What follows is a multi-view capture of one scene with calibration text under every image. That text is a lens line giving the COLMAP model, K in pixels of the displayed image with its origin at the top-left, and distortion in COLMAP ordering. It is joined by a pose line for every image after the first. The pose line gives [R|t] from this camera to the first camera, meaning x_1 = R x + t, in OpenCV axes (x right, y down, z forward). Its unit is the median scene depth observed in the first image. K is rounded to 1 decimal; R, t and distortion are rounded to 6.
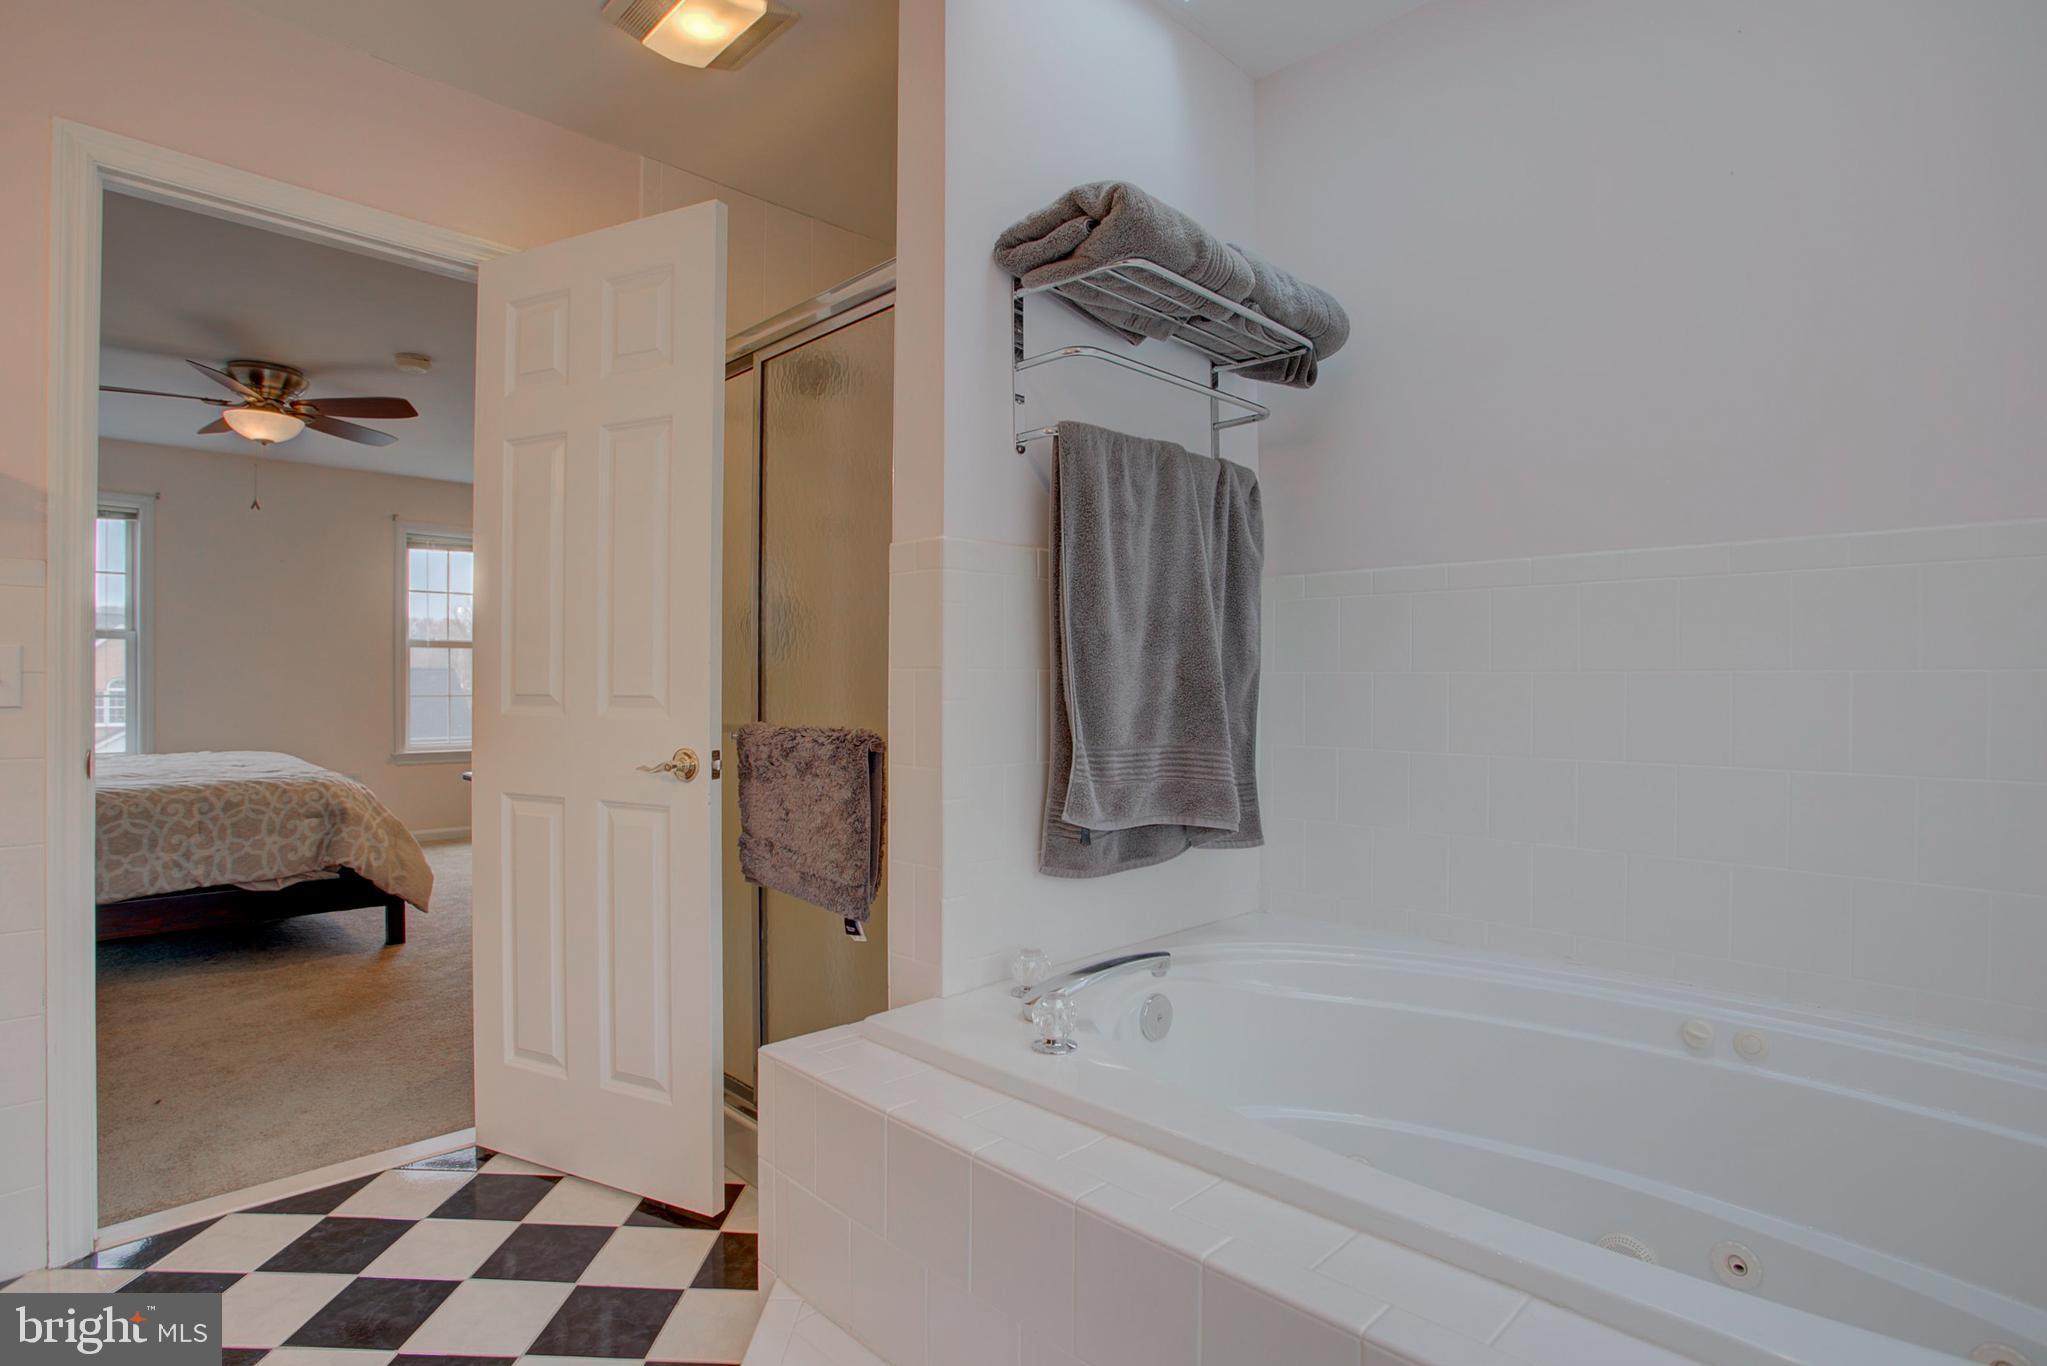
lens RADIAL K [[1036.9, 0, 1023.4], [0, 1036.9, 674.0], [0, 0, 1]] dist [-0.031815, 0.001008]
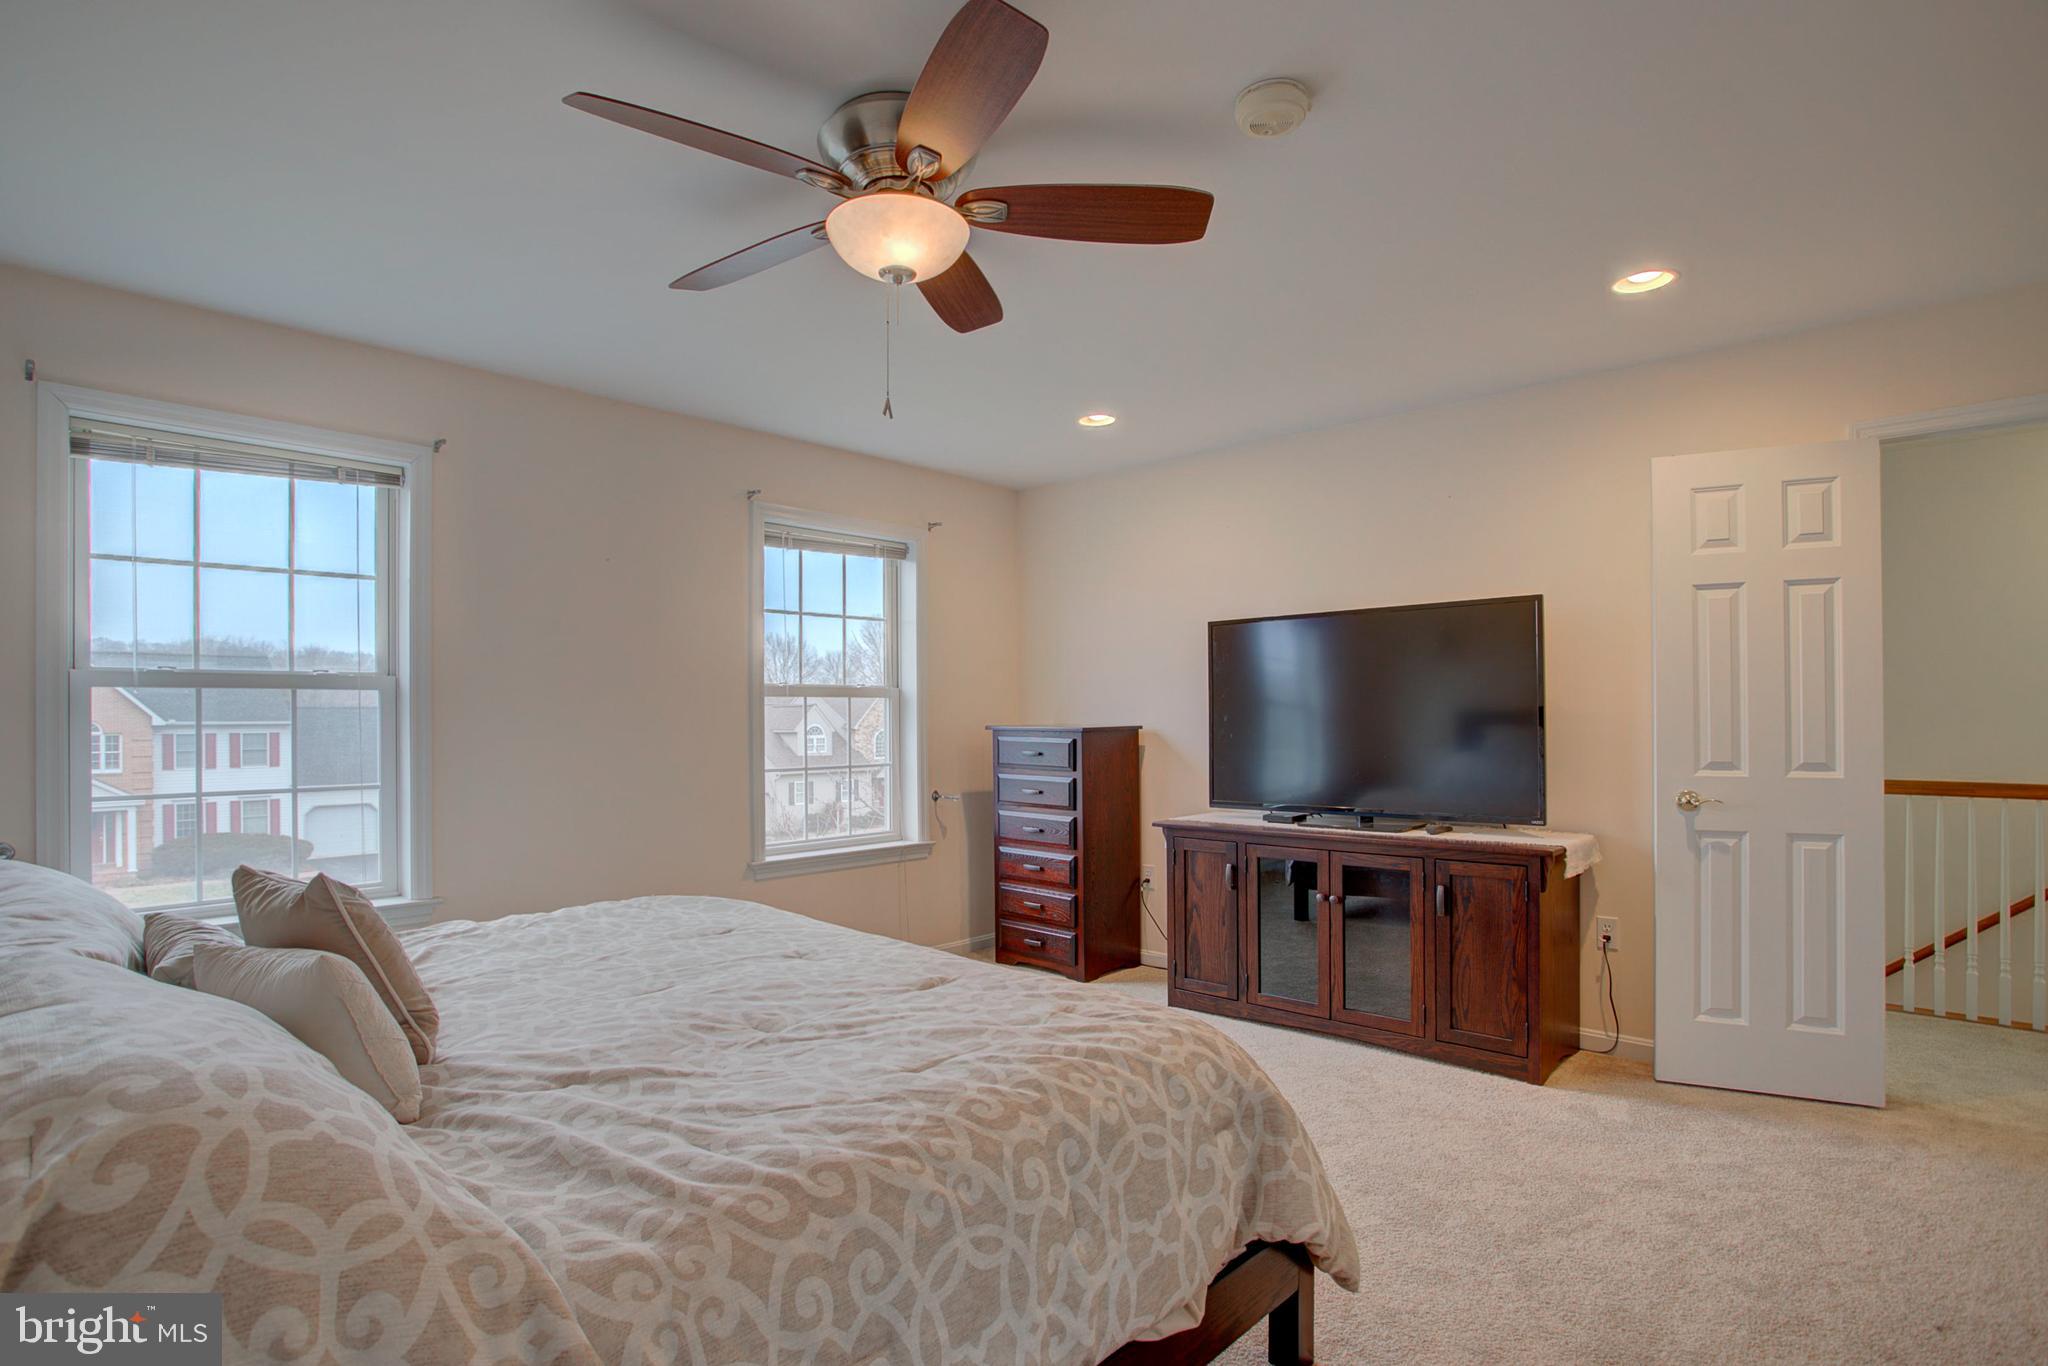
lens RADIAL K [[1037.4, 0, 1032.6], [0, 1037.4, 703.1], [0, 0, 1]] dist [-0.031815, 0.001008]
pose [[0.999556, -0.004485, 0.029463, -0.774435], [0.004541, 0.999988, -0.001827, -0.032496], [-0.029454, 0.001960, 0.999564, 0.573696]]
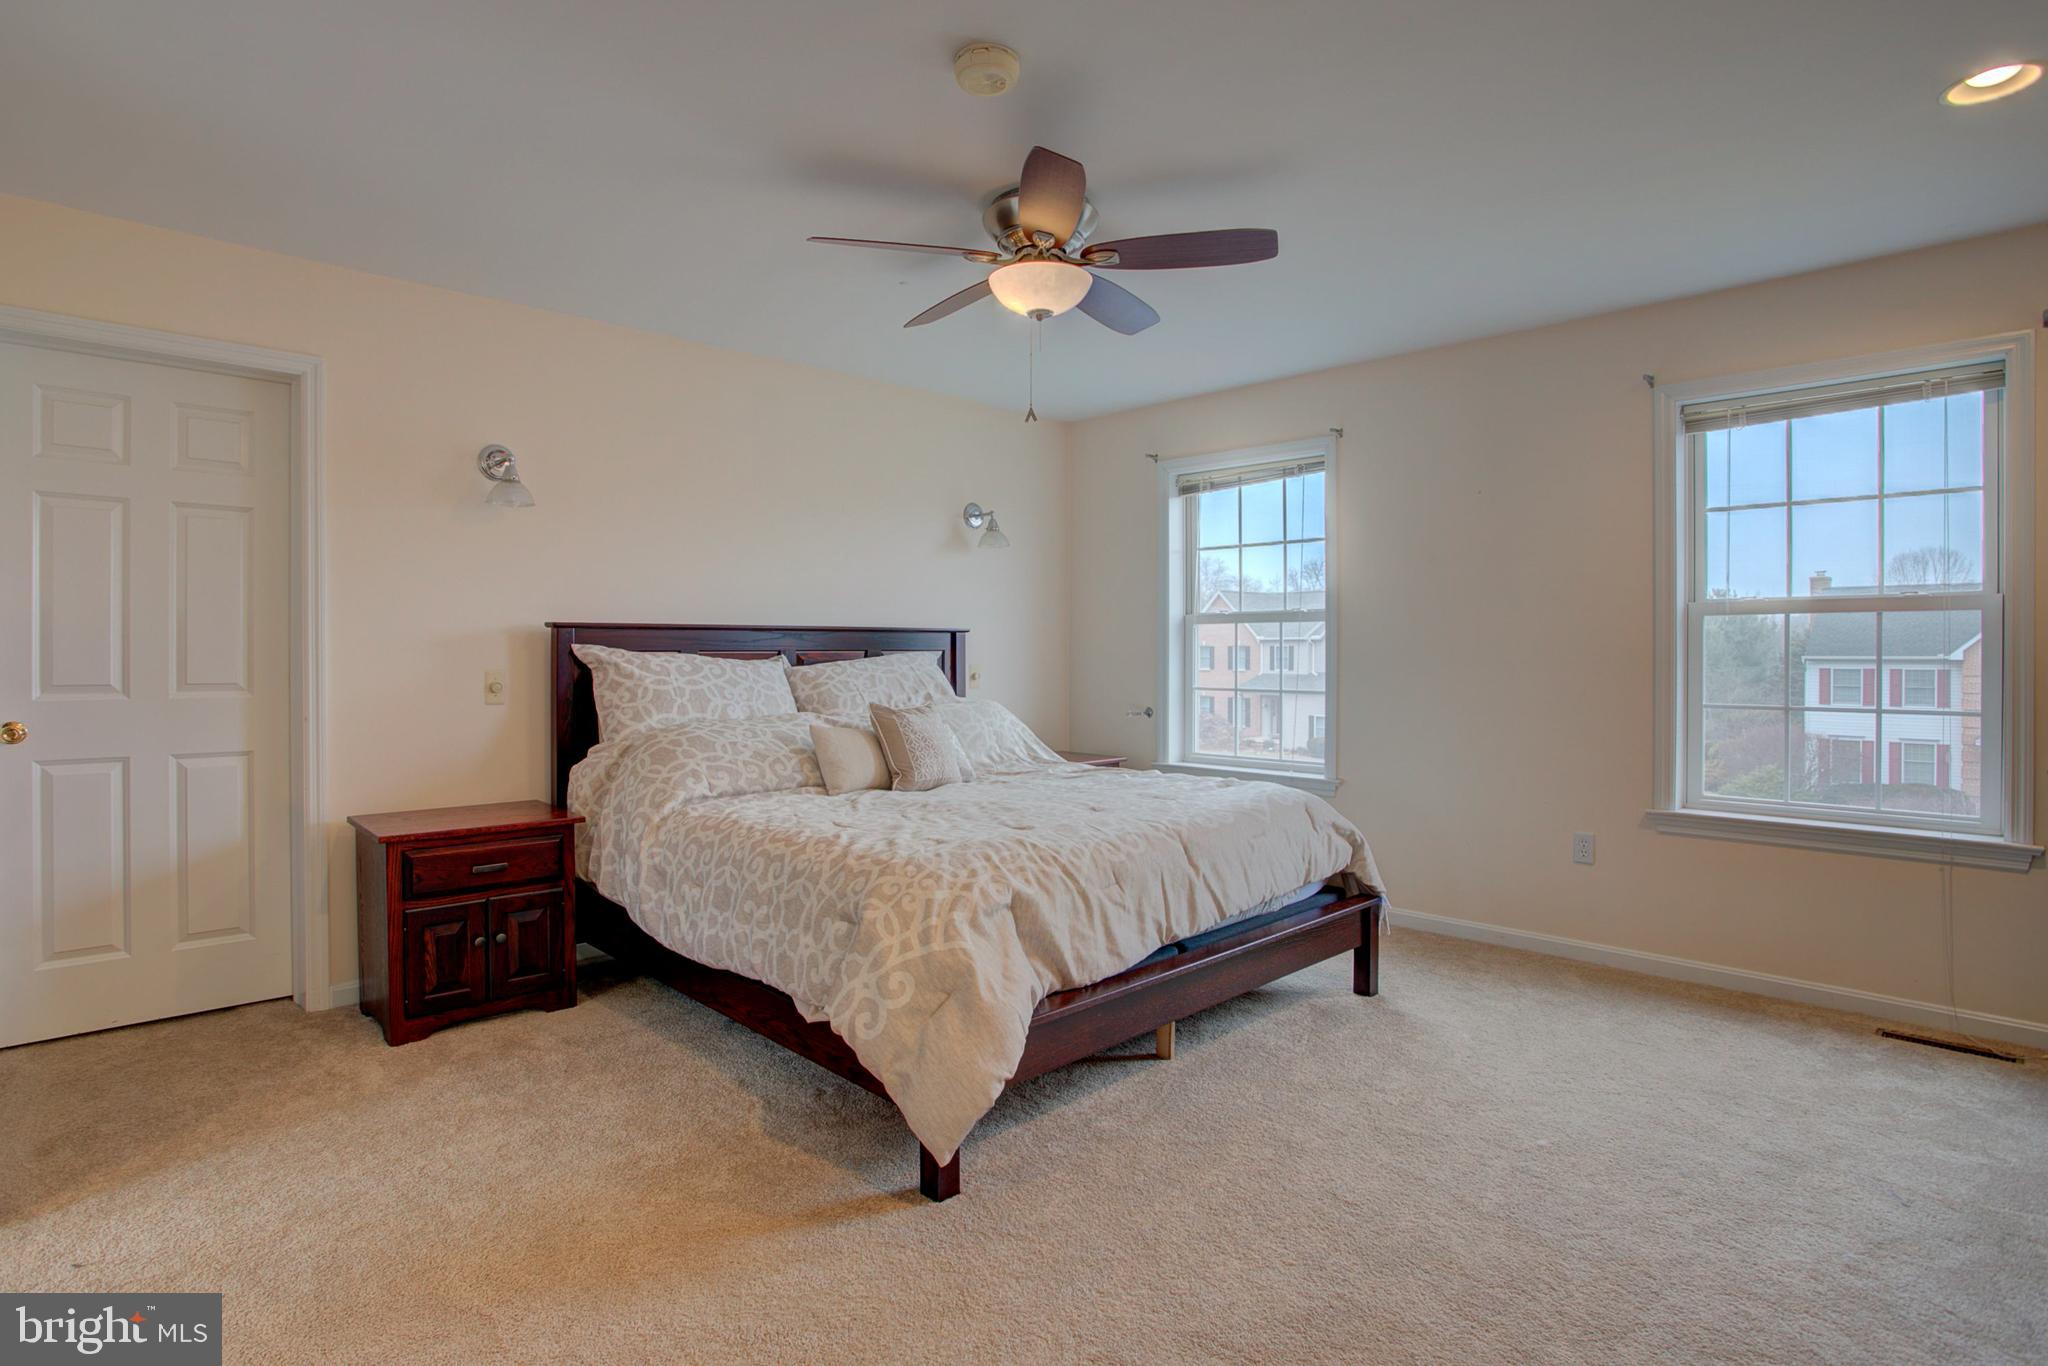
lens RADIAL K [[1037.4, 0, 1017.7], [0, 1037.4, 675.3], [0, 0, 1]] dist [-0.031815, 0.001008]
pose [[-0.023569, 0.017291, -0.999573, -0.095890], [0.006403, 0.999833, 0.017145, -0.012065], [0.999702, -0.005996, -0.023675, 1.099070]]
